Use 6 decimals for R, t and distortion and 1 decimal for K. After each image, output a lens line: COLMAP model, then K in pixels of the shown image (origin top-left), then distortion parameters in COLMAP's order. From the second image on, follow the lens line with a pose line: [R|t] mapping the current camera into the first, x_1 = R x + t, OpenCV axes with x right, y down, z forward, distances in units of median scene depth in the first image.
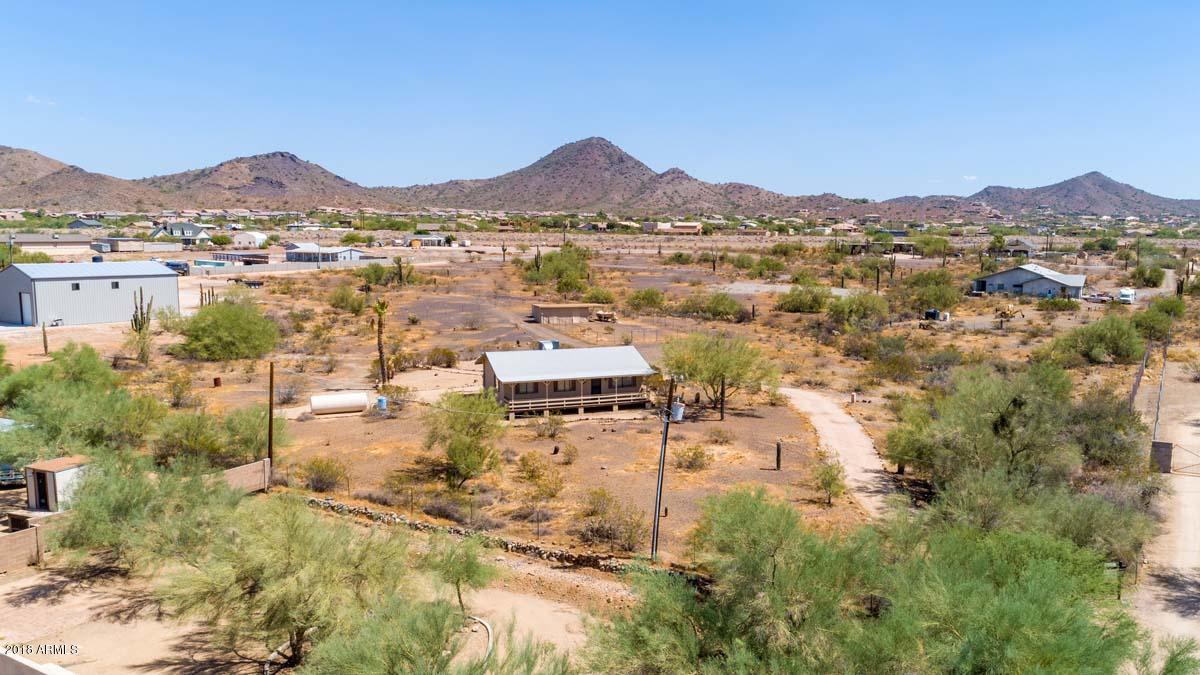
lens RADIAL K [[927.7, 0, 660.5], [0, 927.7, 358.0], [0, 0, 1]] dist [0.016013, 0.007542]
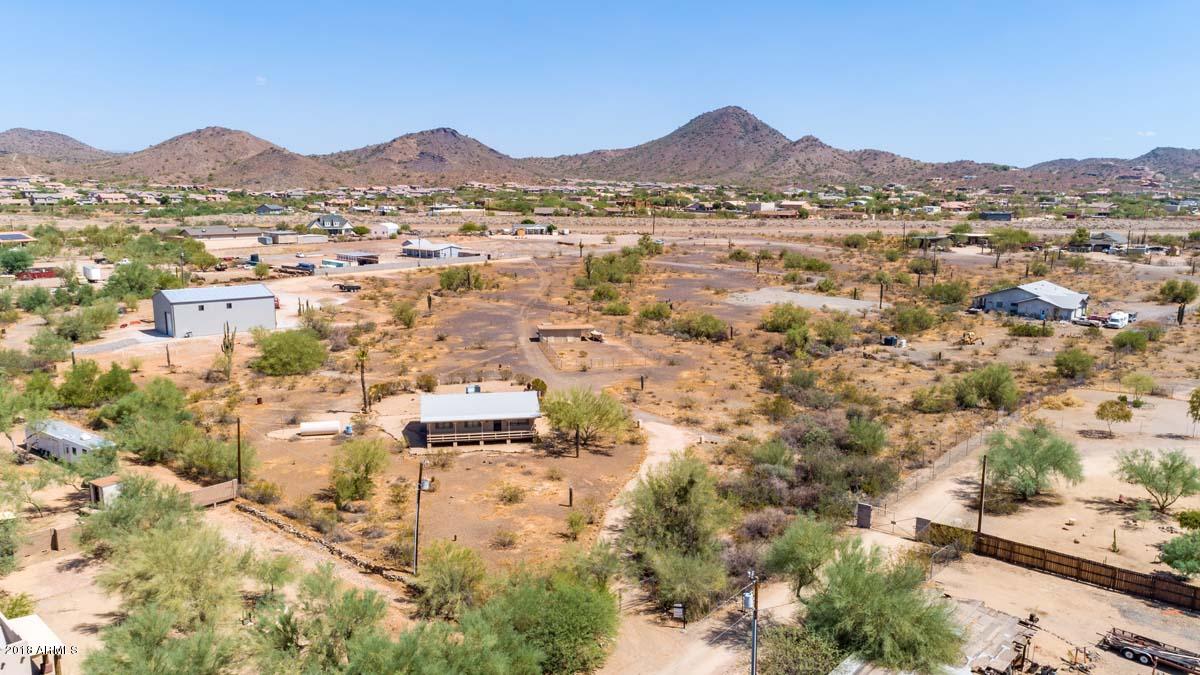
lens RADIAL K [[886.7, 0, 598.8], [0, 886.7, 358.4], [0, 0, 1]] dist [0.014361, 0.008126]
pose [[0.976600, 0.036623, -0.211923, 0.064129], [-0.027080, 0.998492, 0.047759, -0.024292], [0.213353, -0.040903, 0.976119, -0.041856]]
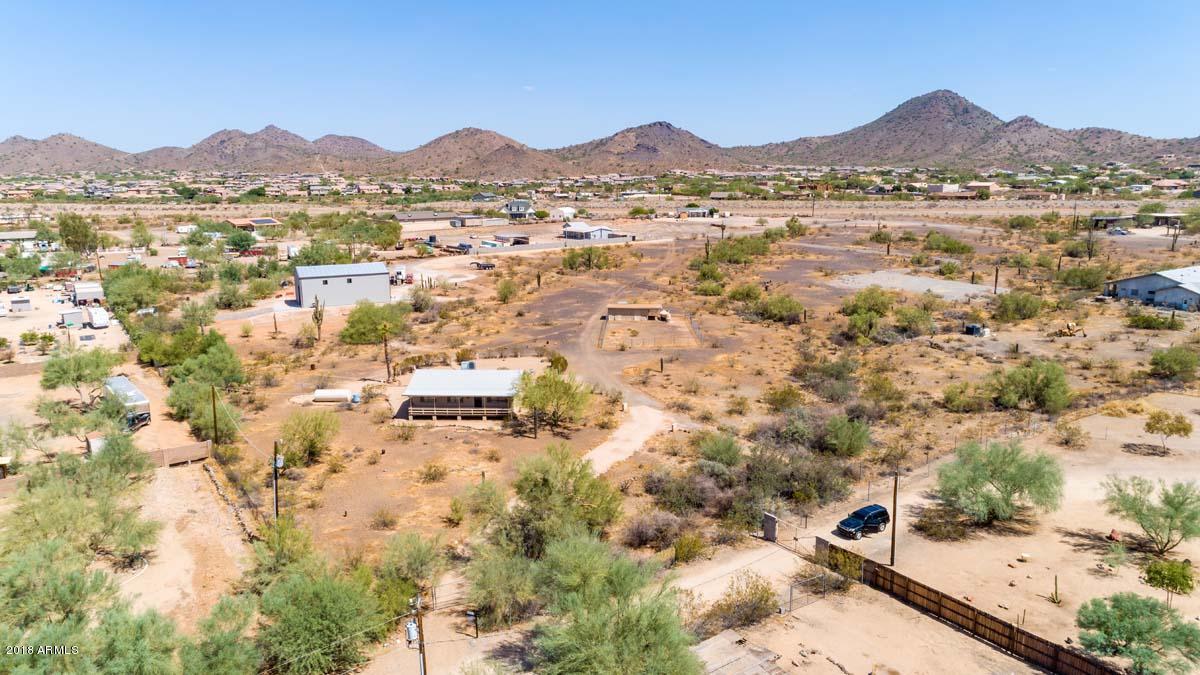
lens RADIAL K [[802.0, 0, 591.5], [0, 802.0, 337.4], [0, 0, 1]] dist [0.016379, 0.006854]
pose [[0.889632, 0.070561, -0.451195, 0.115798], [-0.045239, 0.996748, 0.066679, -0.028451], [0.454432, -0.038908, 0.889931, 0.000699]]
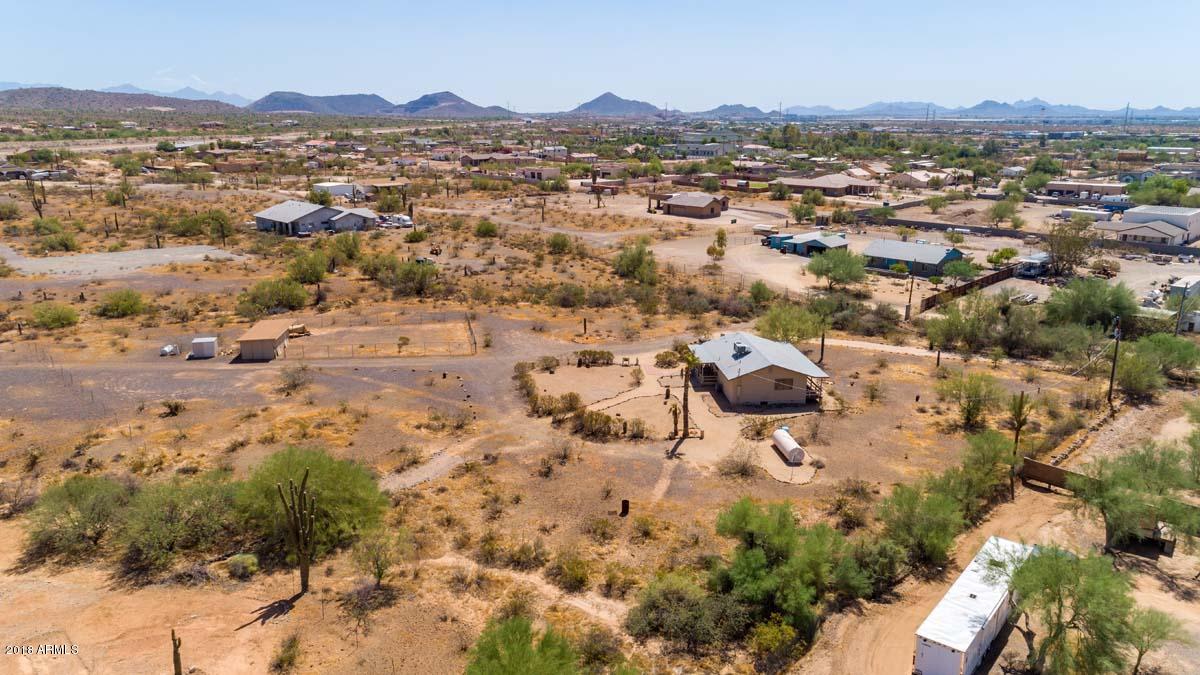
lens RADIAL K [[806.0, 0, 600.0], [0, 806.0, 337.5], [0, 0, 1]] dist [0.016430, 0.006332]
pose [[0.300793, -0.268590, 0.915086, -0.227941], [0.140520, 0.961531, 0.236033, -0.060546], [-0.943280, 0.057591, 0.326964, 0.160349]]
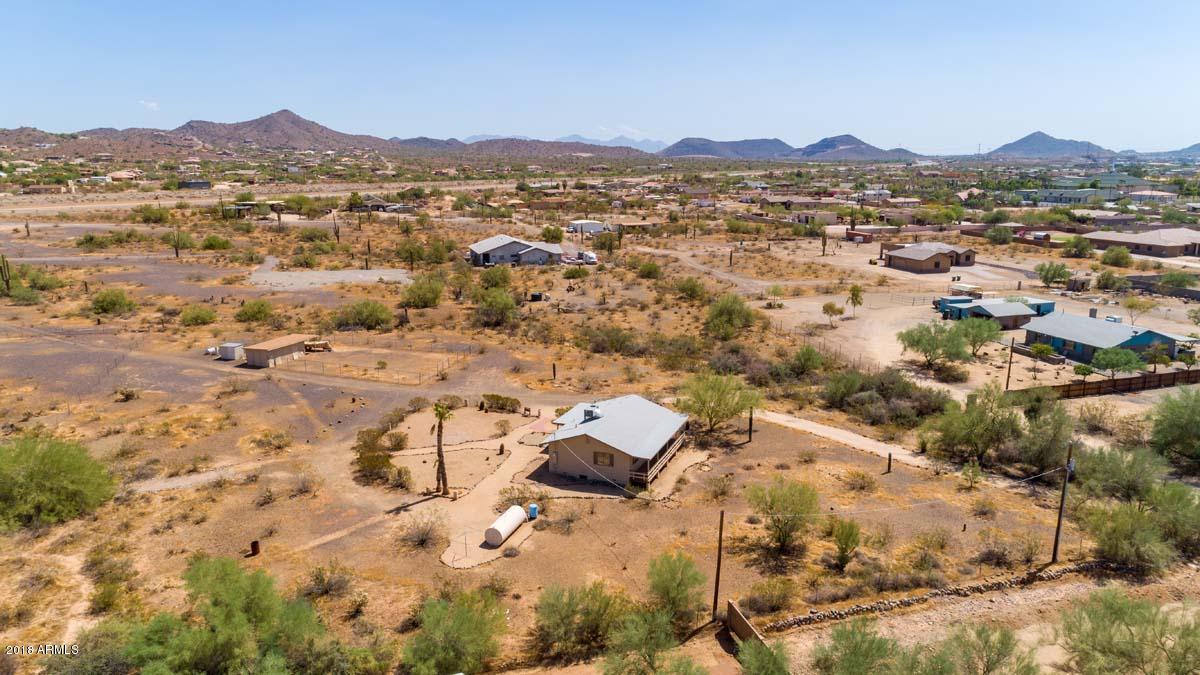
lens RADIAL K [[816.3, 0, 595.6], [0, 816.3, 338.9], [0, 0, 1]] dist [0.014406, 0.009904]
pose [[0.705408, -0.170012, 0.688110, -0.150254], [0.115437, 0.985402, 0.125126, -0.042793], [-0.699338, -0.008832, 0.714737, 0.059476]]
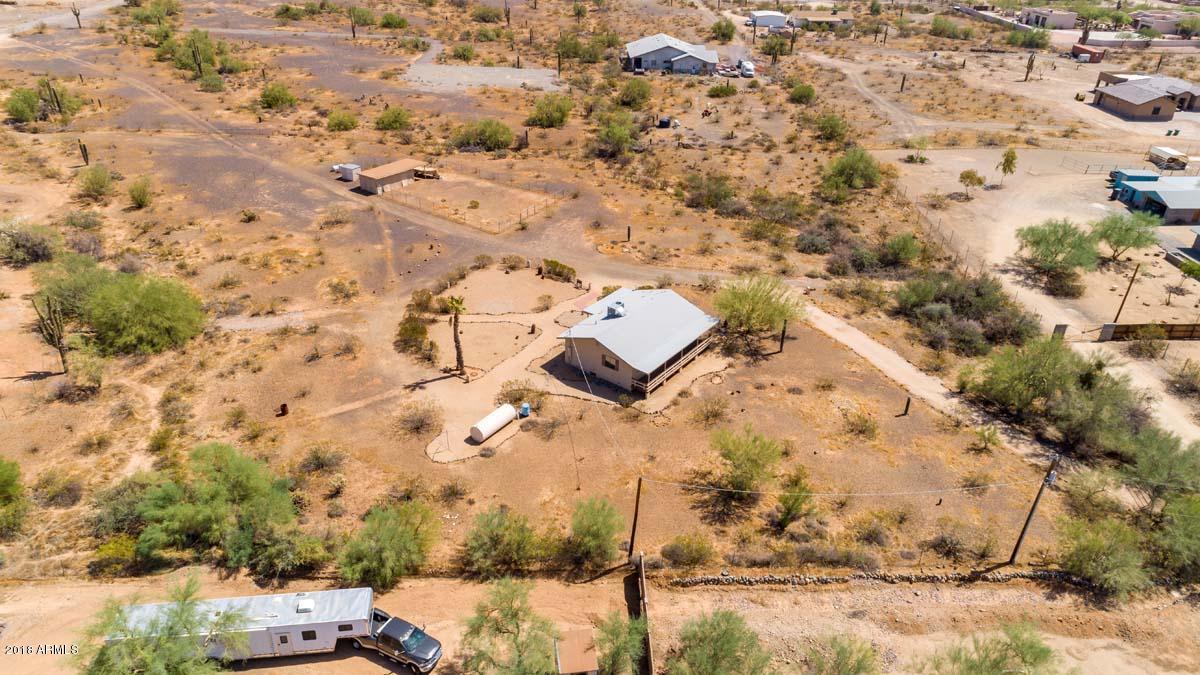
lens RADIAL K [[801.1, 0, 596.9], [0, 801.1, 336.3], [0, 0, 1]] dist [0.016350, 0.004270]
pose [[0.865117, -0.239503, 0.440693, -0.112517], [0.064009, 0.924163, 0.376598, -0.068112], [-0.497469, -0.297593, 0.814839, 0.041122]]
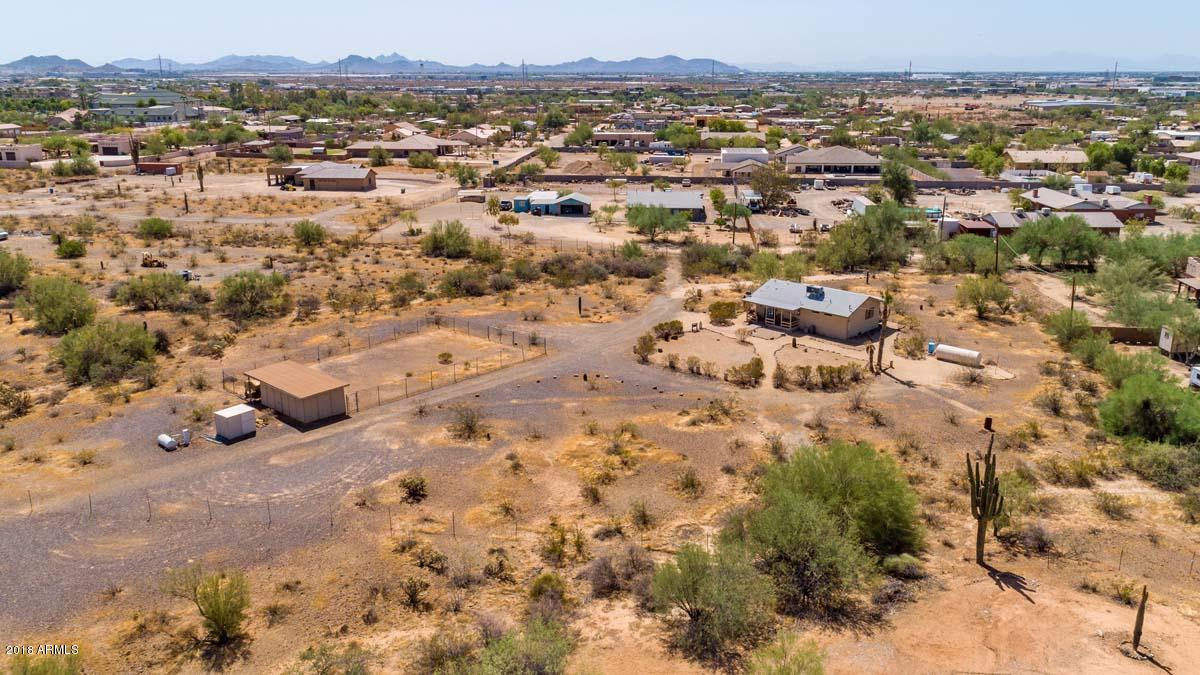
lens RADIAL K [[886.7, 0, 598.8], [0, 886.7, 358.4], [0, 0, 1]] dist [0.014361, 0.008126]
pose [[-0.381503, -0.299795, 0.874402, -0.224202], [0.130586, 0.918980, 0.372054, -0.085809], [-0.915097, 0.256124, -0.311445, 0.334080]]
